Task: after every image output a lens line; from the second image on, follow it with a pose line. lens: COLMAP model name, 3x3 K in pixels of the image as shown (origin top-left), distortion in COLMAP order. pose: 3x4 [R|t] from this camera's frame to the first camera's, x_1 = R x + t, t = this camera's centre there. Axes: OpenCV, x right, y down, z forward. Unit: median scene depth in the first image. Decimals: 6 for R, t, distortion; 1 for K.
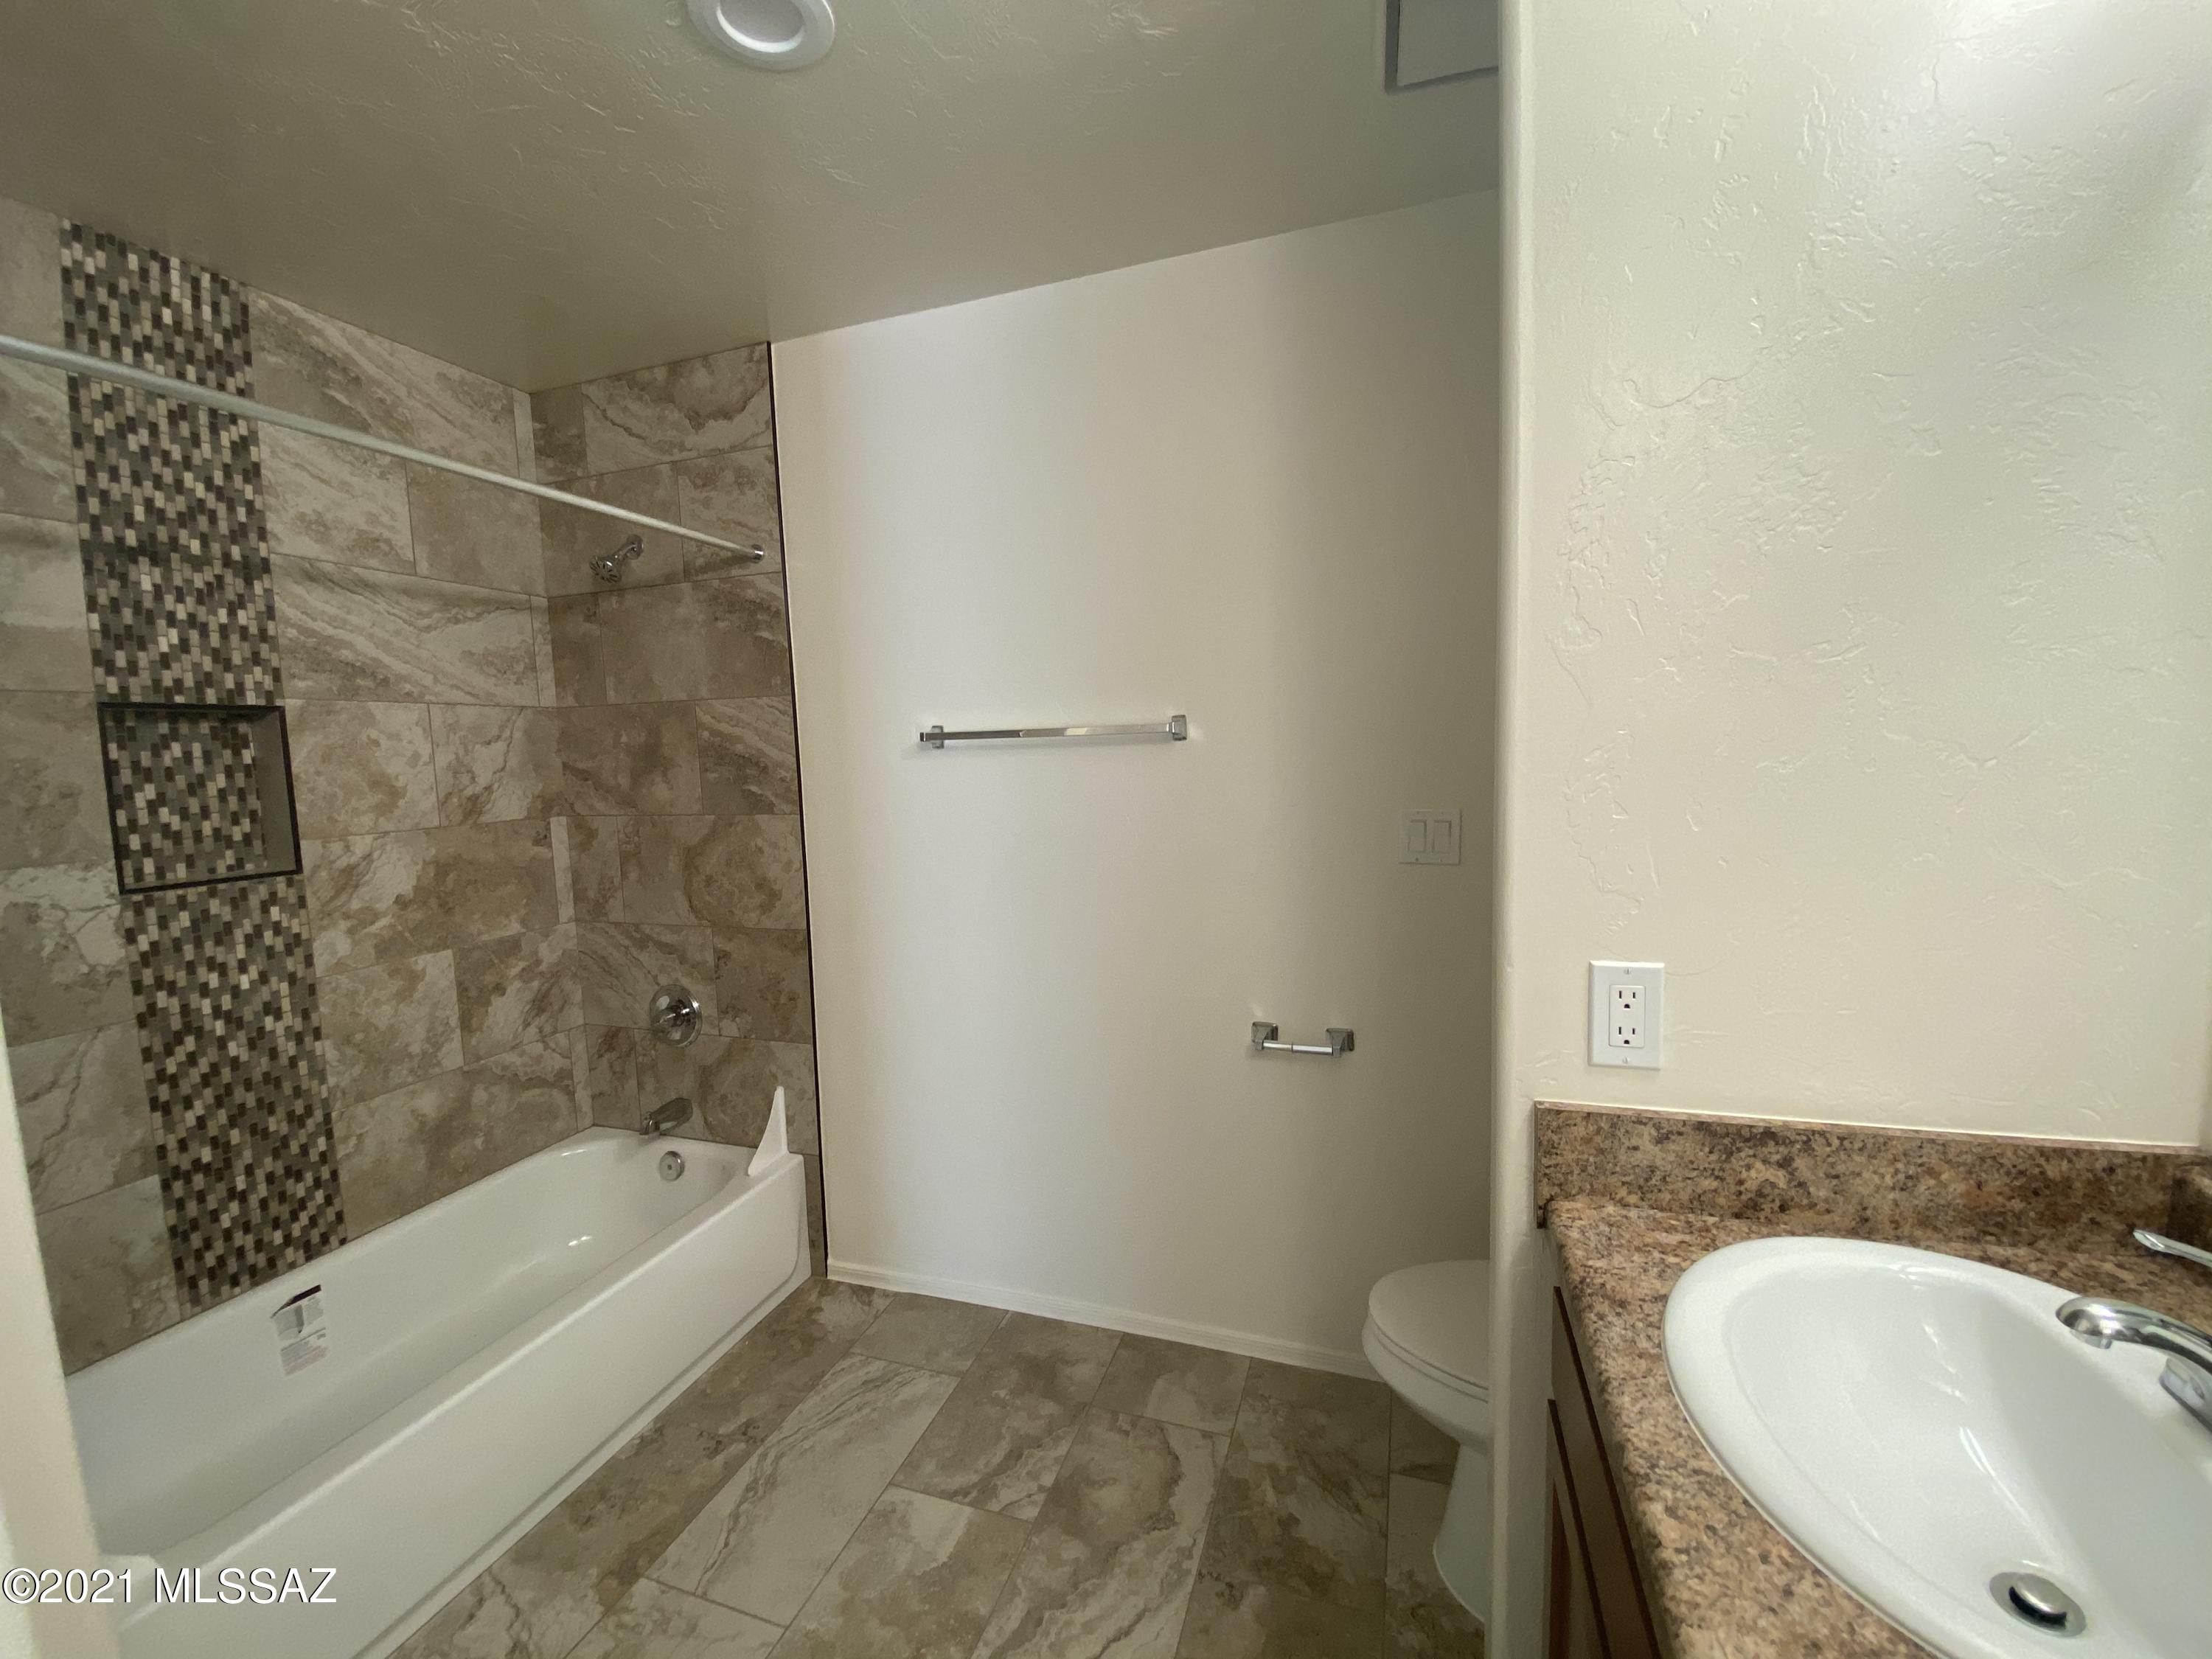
lens RADIAL K [[888.7, 0, 1105.7], [0, 888.7, 826.6], [0, 0, 1]] dist [0.014115, -0.015034]
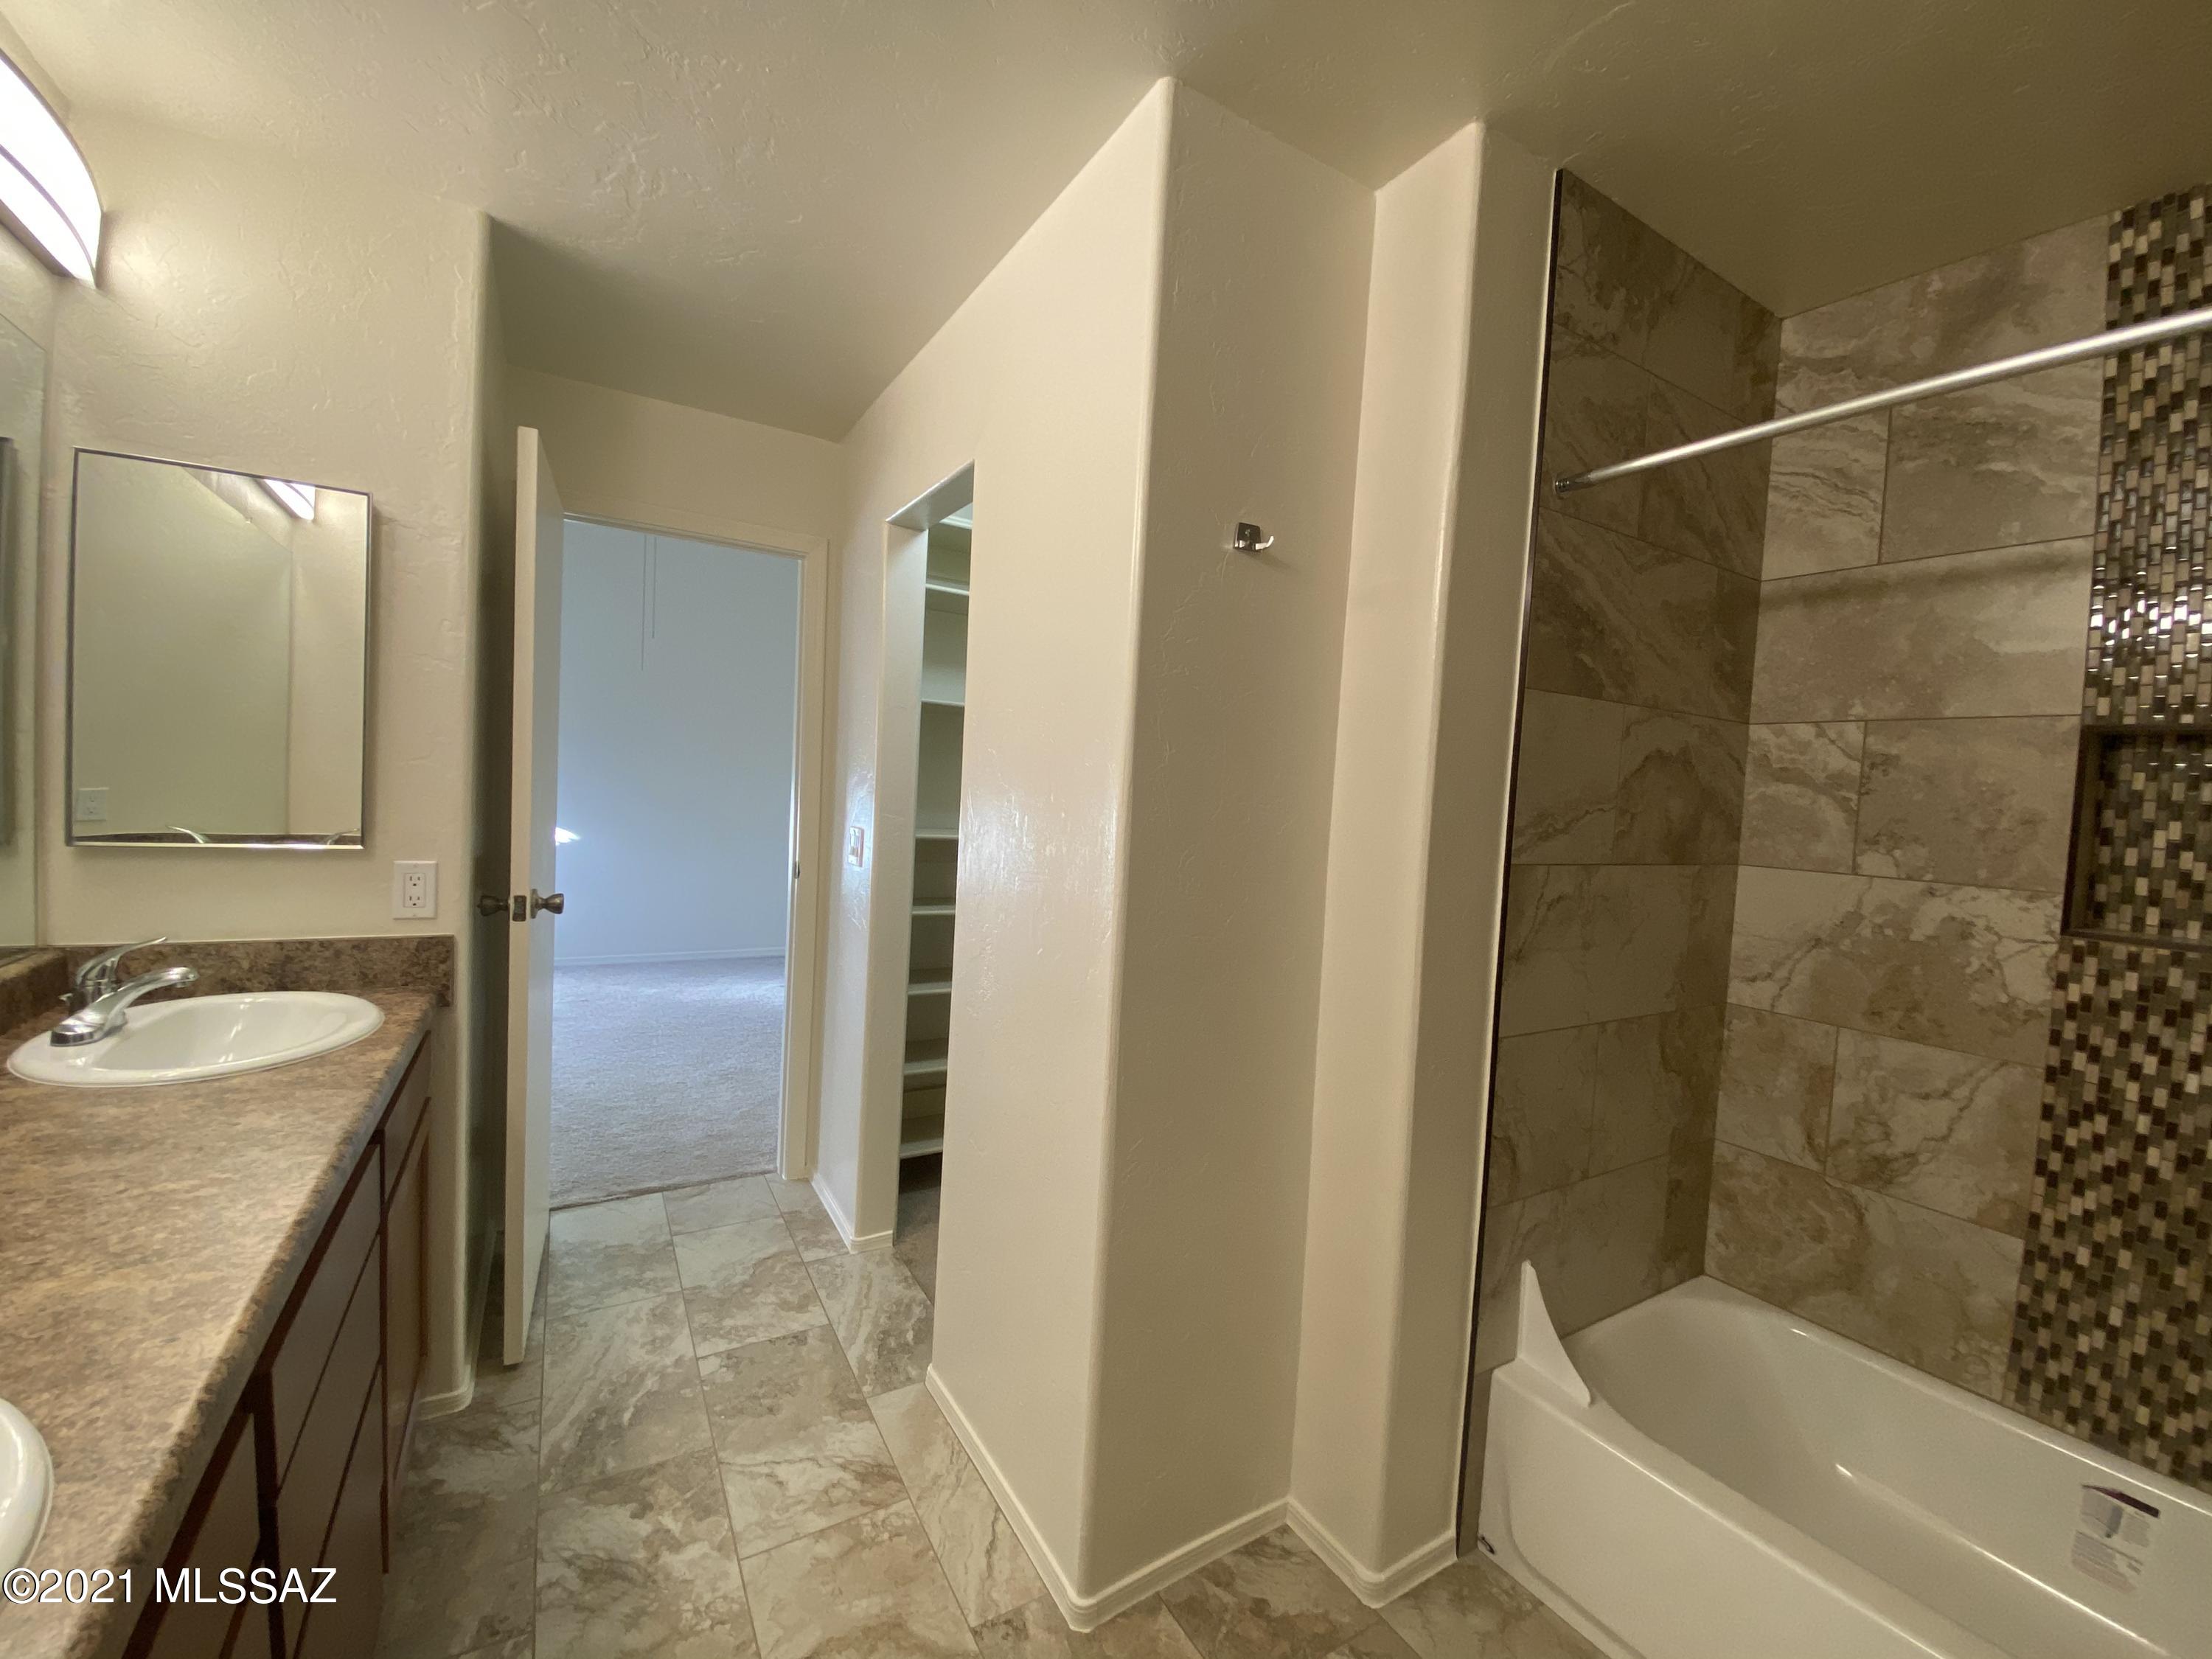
lens RADIAL K [[888.7, 0, 1105.7], [0, 888.7, 826.6], [0, 0, 1]] dist [0.014115, -0.015034]
pose [[-0.633363, 0.035505, -0.773040, 0.212900], [-0.101622, 0.986480, 0.128569, -0.048481], [0.767153, 0.159989, -0.621192, 0.751309]]
